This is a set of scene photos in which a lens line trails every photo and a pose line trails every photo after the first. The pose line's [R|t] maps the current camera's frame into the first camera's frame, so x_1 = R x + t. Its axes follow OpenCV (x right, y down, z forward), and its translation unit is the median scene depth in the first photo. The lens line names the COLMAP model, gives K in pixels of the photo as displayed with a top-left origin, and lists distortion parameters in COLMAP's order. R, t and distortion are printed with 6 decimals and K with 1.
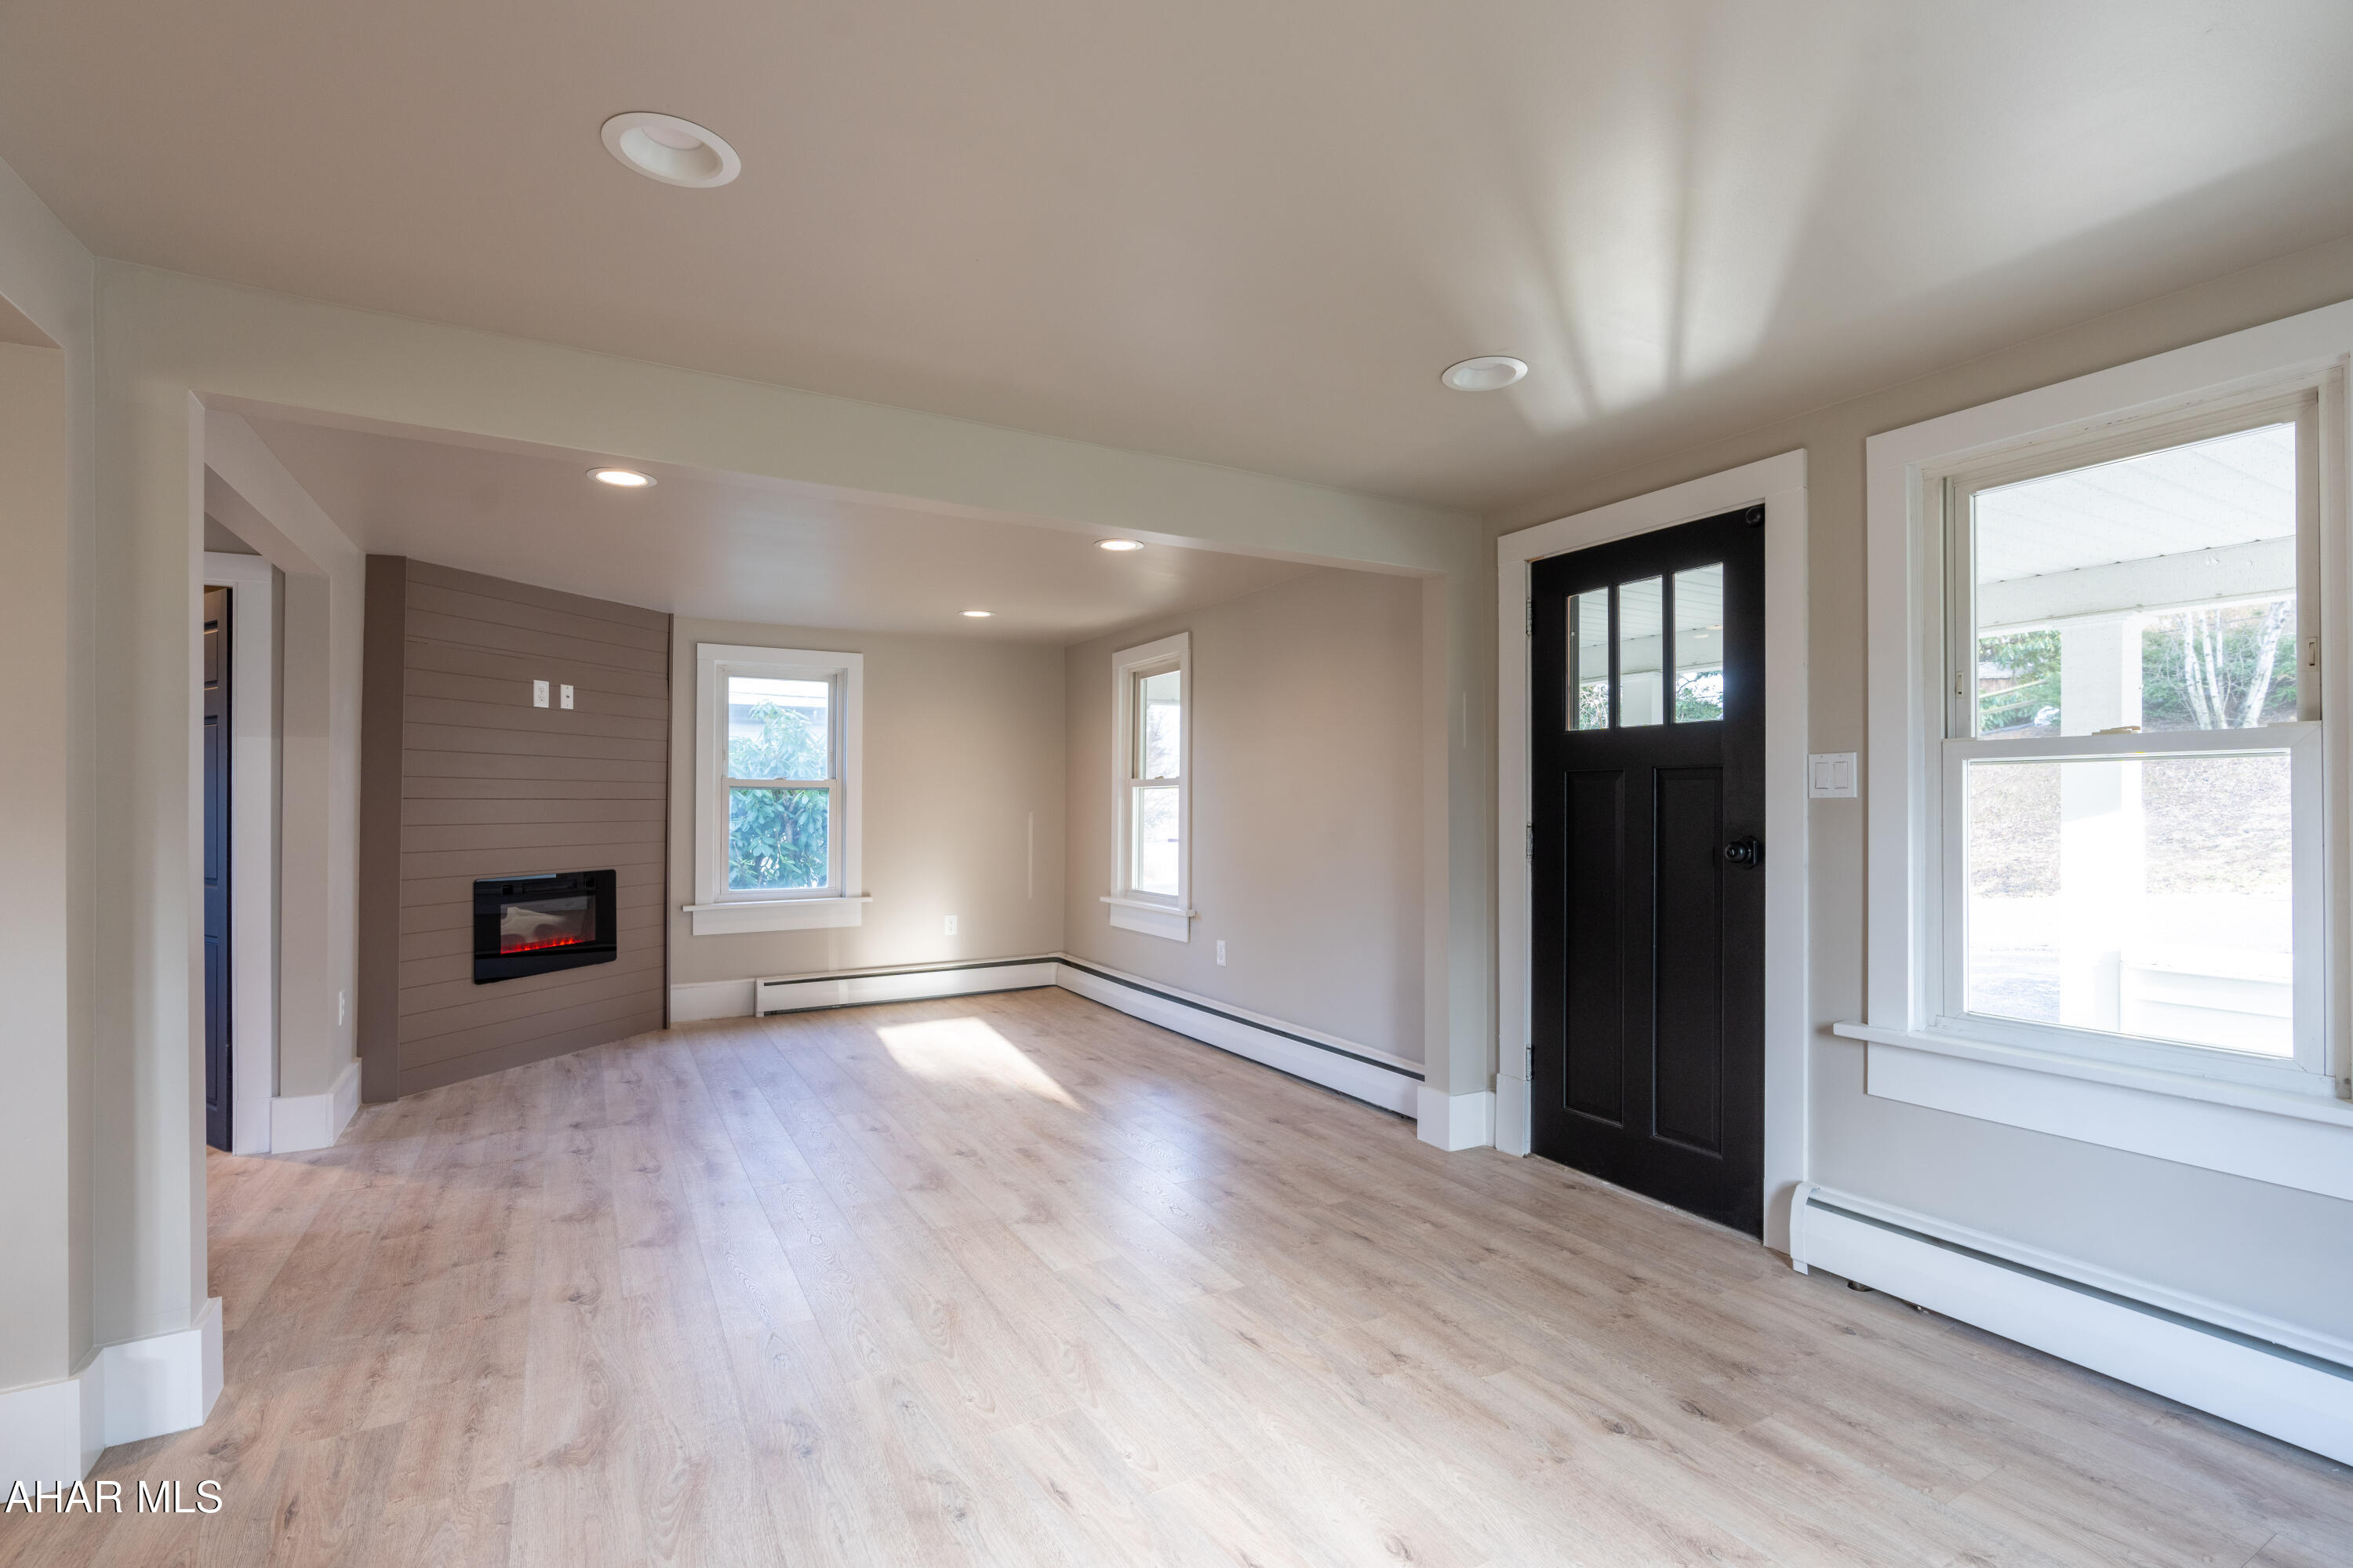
lens RADIAL K [[1108.9, 0, 1245.6], [0, 1108.9, 803.8], [0, 0, 1]] dist [-0.003728, 0.000205]
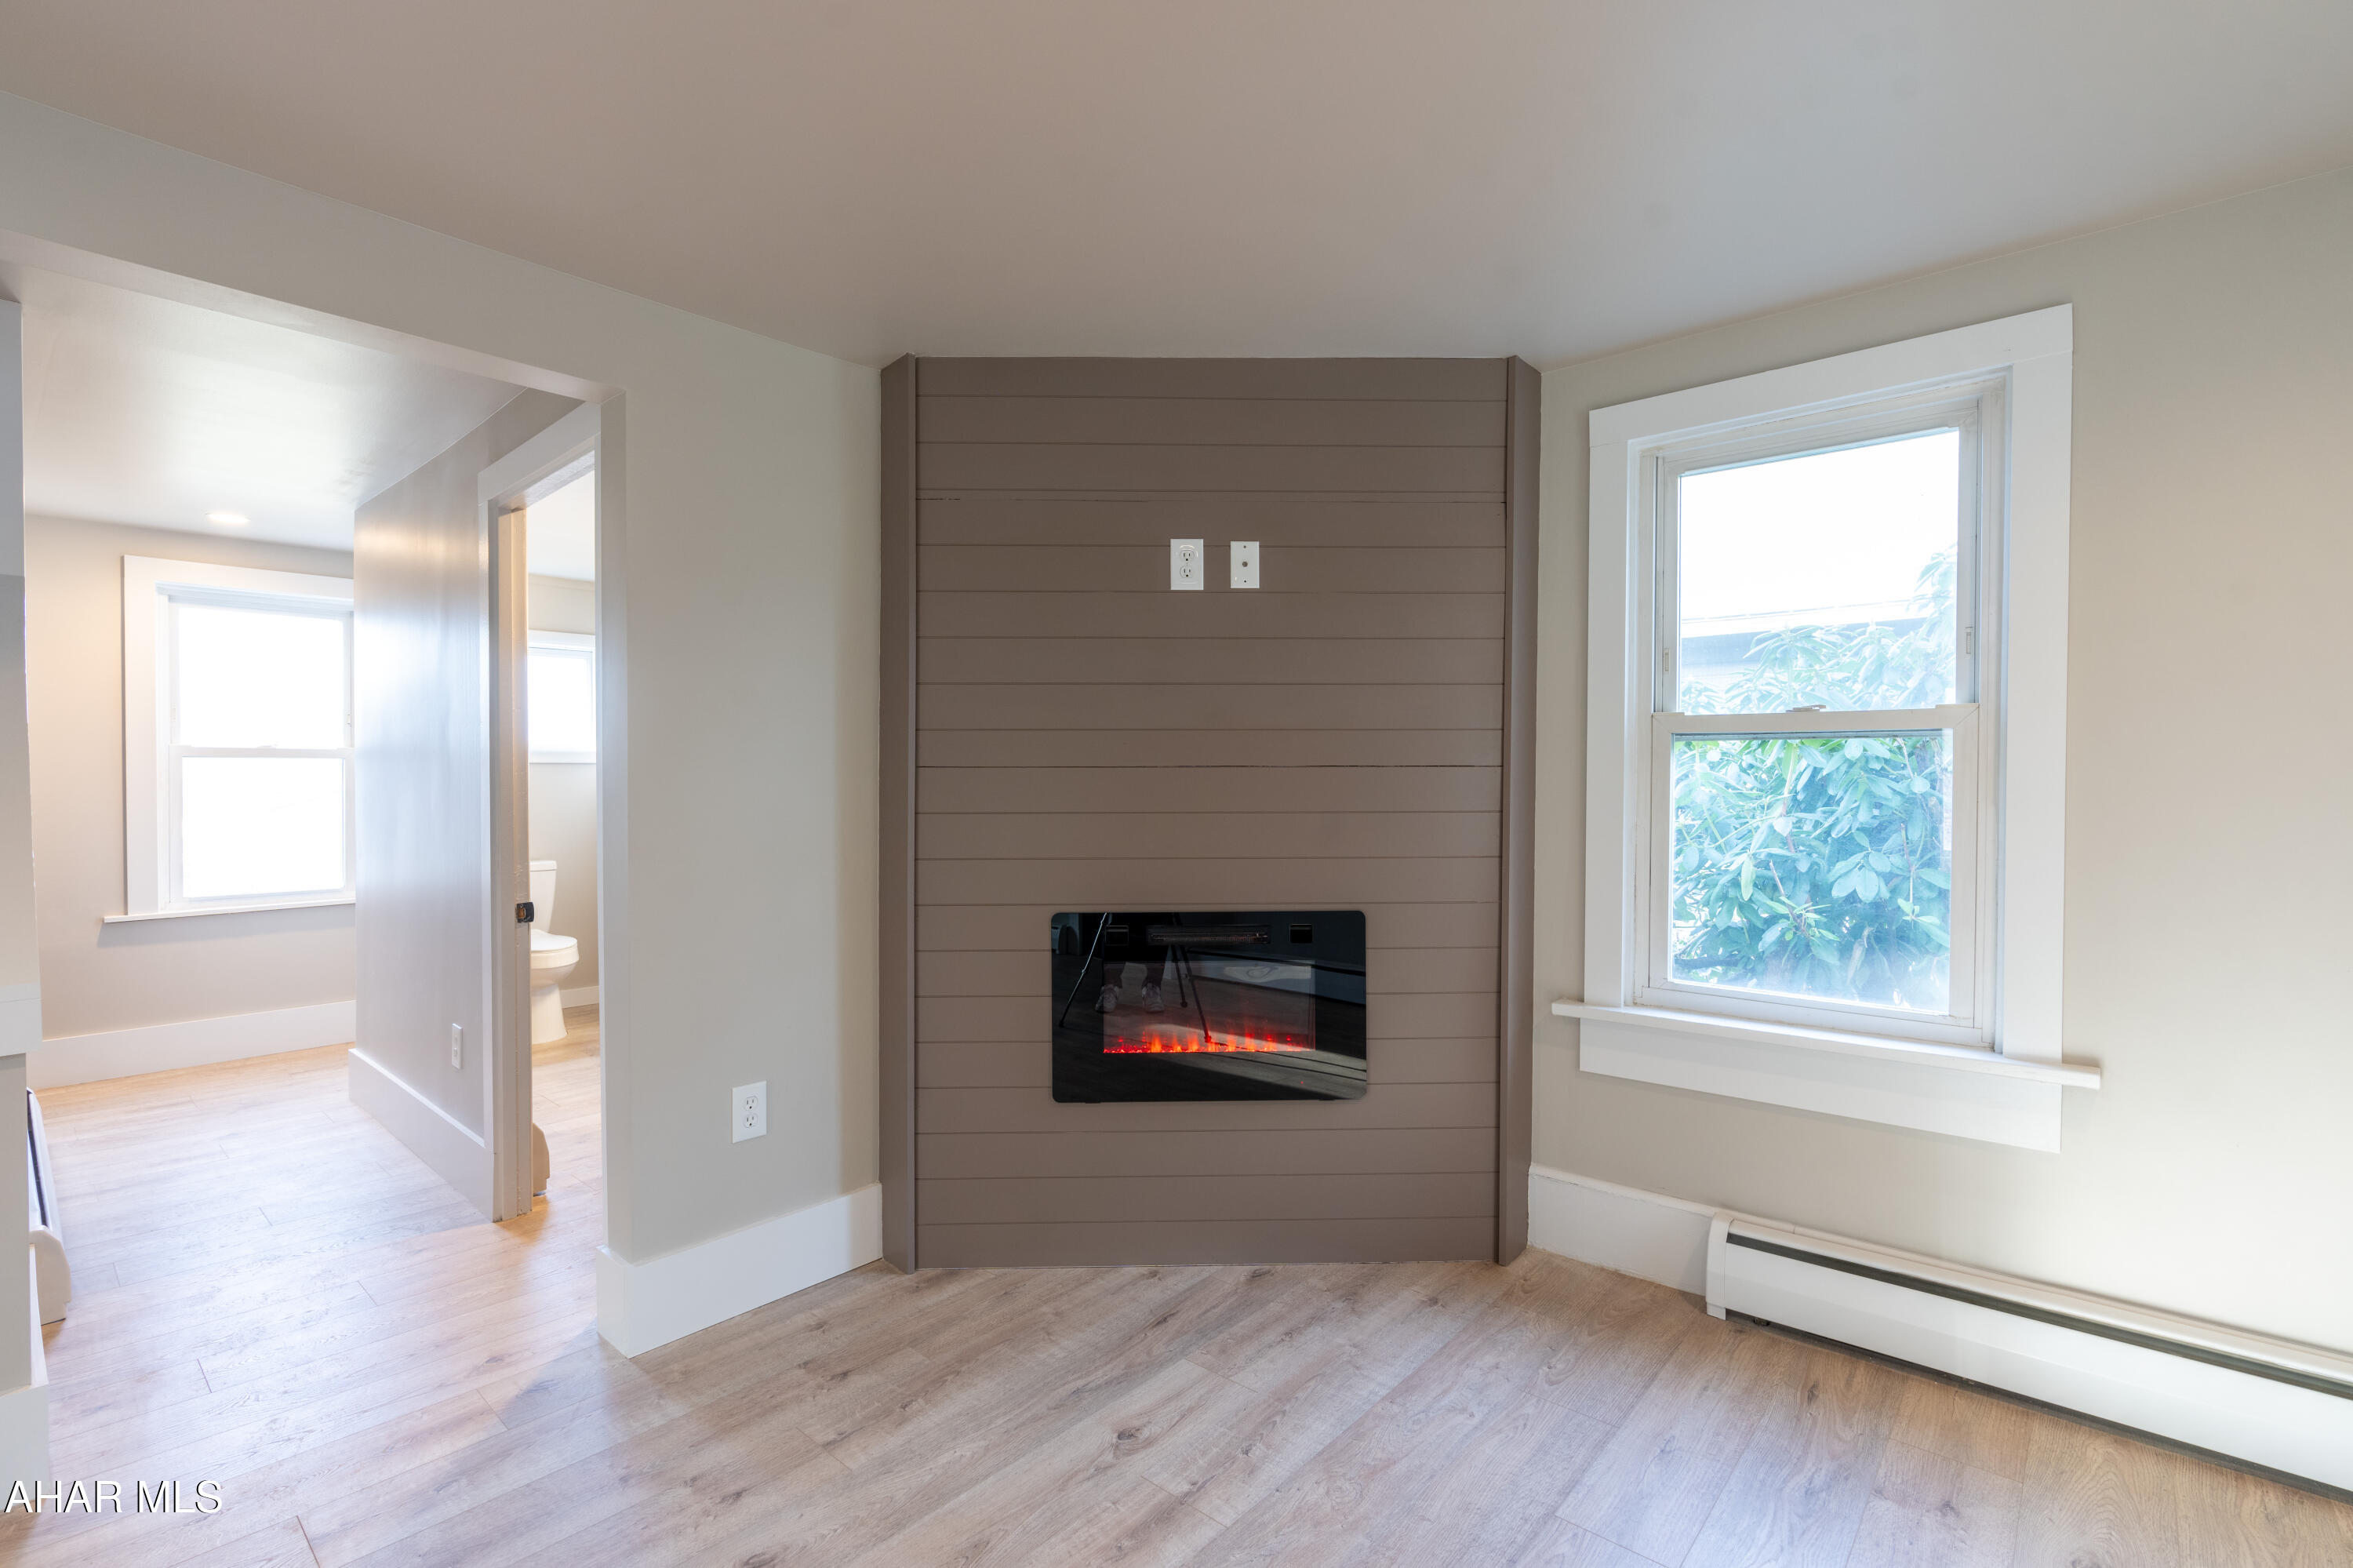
lens RADIAL K [[1085.1, 0, 1128.3], [0, 1085.1, 783.3], [0, 0, 1]] dist [-0.002774, 0.000058]
pose [[0.272457, 0.005900, -0.962150, -0.173643], [0.000570, 0.999980, 0.006294, 0.000593], [0.962168, -0.002263, 0.272448, 0.954010]]
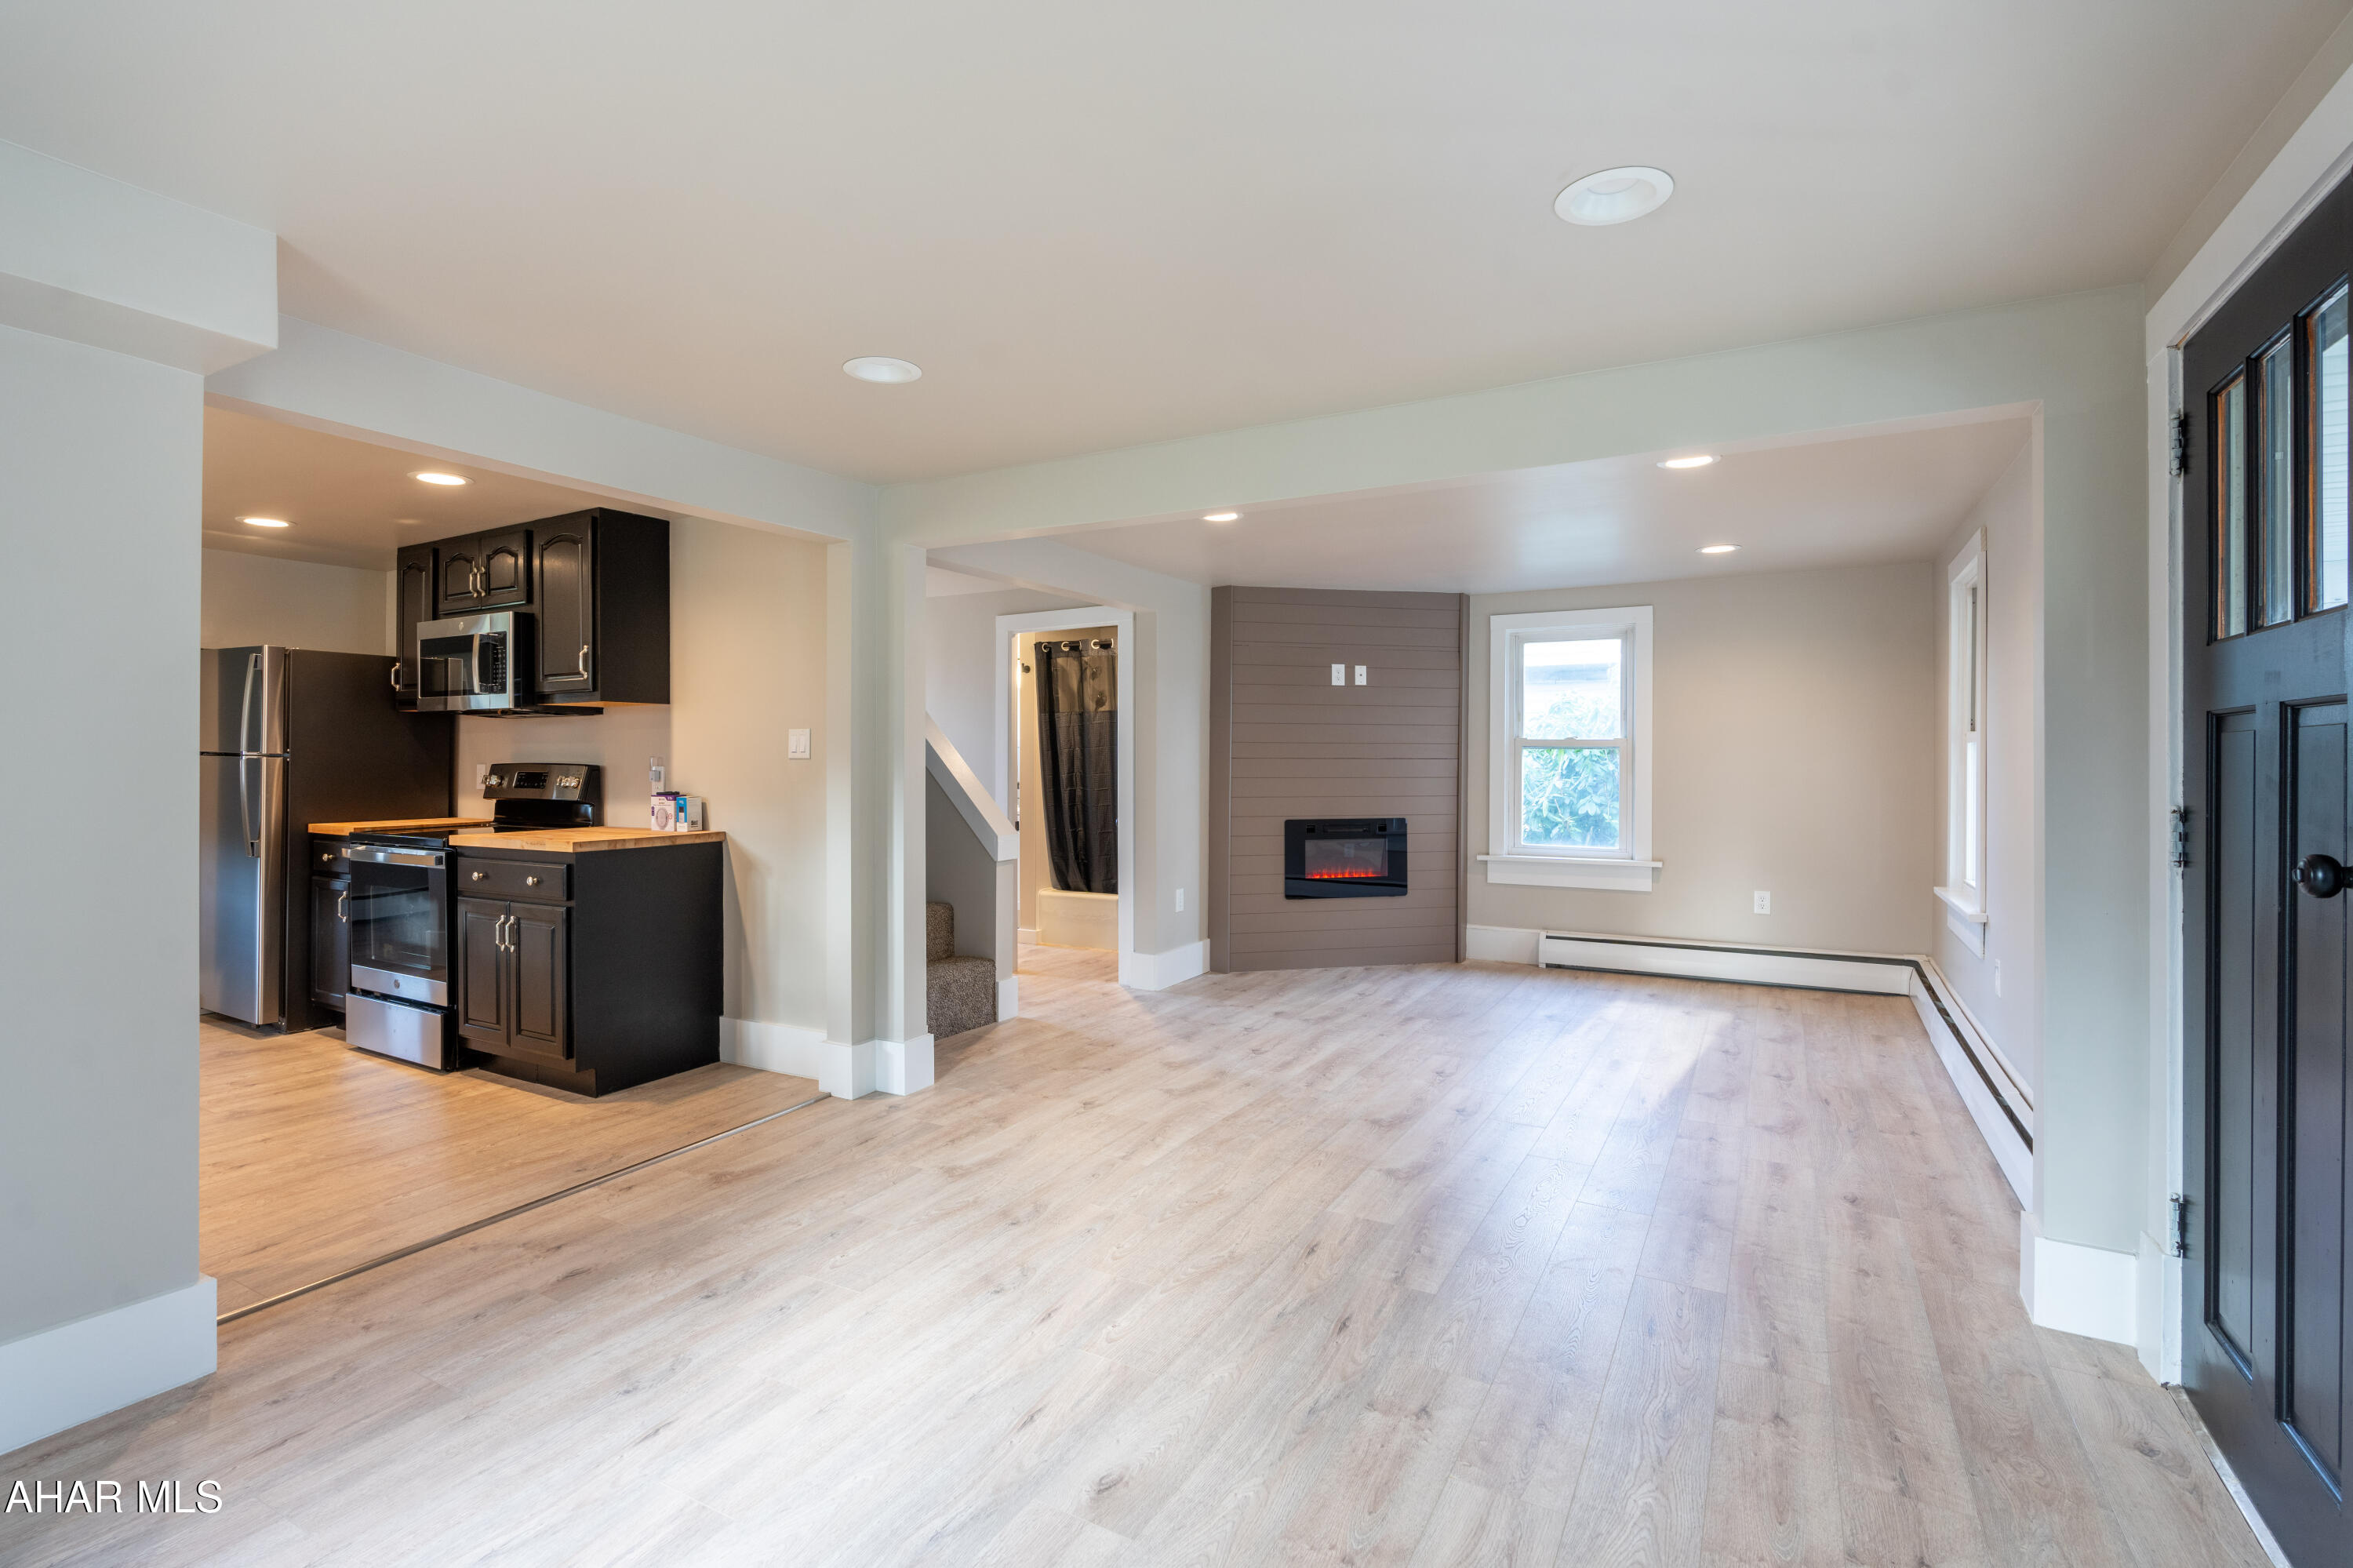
lens RADIAL K [[1132.6, 0, 1104.6], [0, 1132.6, 742.5], [0, 0, 1]] dist [-0.004631, 0.000381]
pose [[0.454538, -0.011800, -0.890649, 0.443007], [-0.002828, 0.999888, -0.014691, -0.003192], [0.890723, 0.009196, 0.454454, 0.206169]]
